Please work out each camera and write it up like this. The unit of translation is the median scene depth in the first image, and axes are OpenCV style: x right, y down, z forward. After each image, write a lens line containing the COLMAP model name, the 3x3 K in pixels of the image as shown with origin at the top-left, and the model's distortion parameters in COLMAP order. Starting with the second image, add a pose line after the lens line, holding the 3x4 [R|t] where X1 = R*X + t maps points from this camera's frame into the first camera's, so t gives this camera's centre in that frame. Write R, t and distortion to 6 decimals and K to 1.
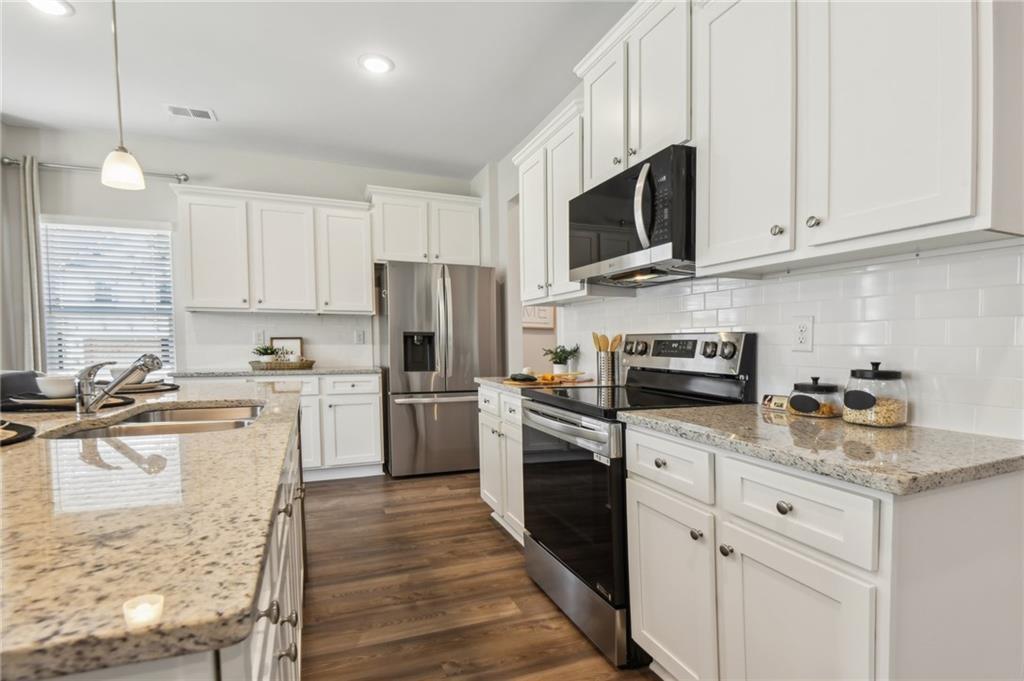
lens RADIAL K [[492.7, 0, 512.7], [0, 492.7, 363.4], [0, 0, 1]] dist [0.000281, 0.000054]
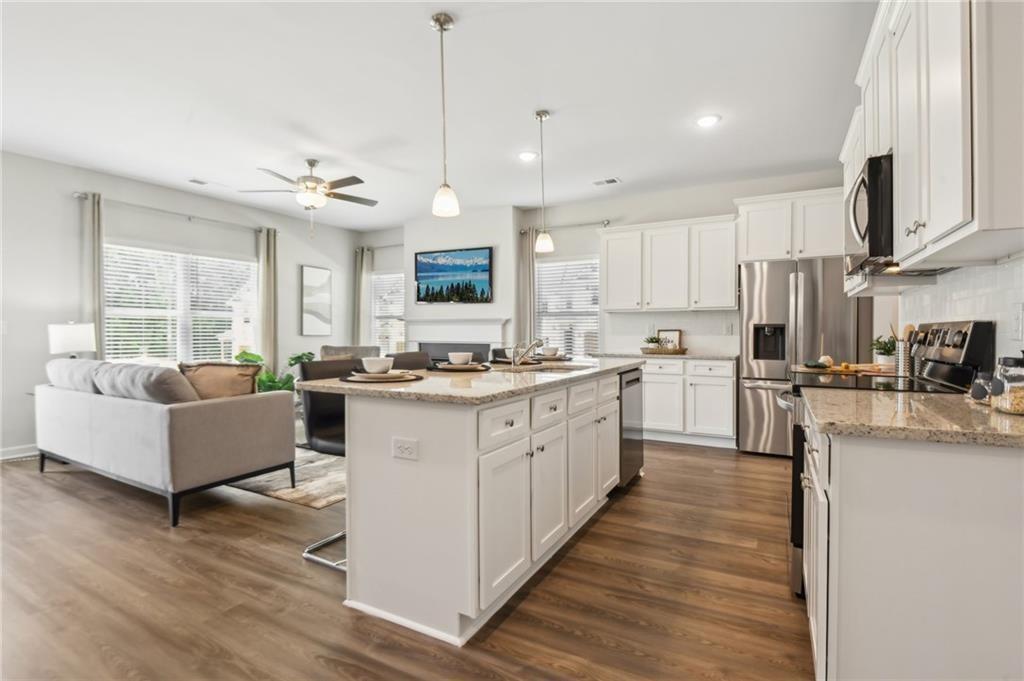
lens RADIAL K [[487.6, 0, 512.0], [0, 487.6, 340.5], [0, 0, 1]] dist [0.000143, -0.000012]
pose [[0.635997, 0.009121, -0.771638, 0.285678], [-0.035048, 0.999240, -0.017076, 0.012214], [0.770895, 0.037904, 0.635833, -0.138061]]
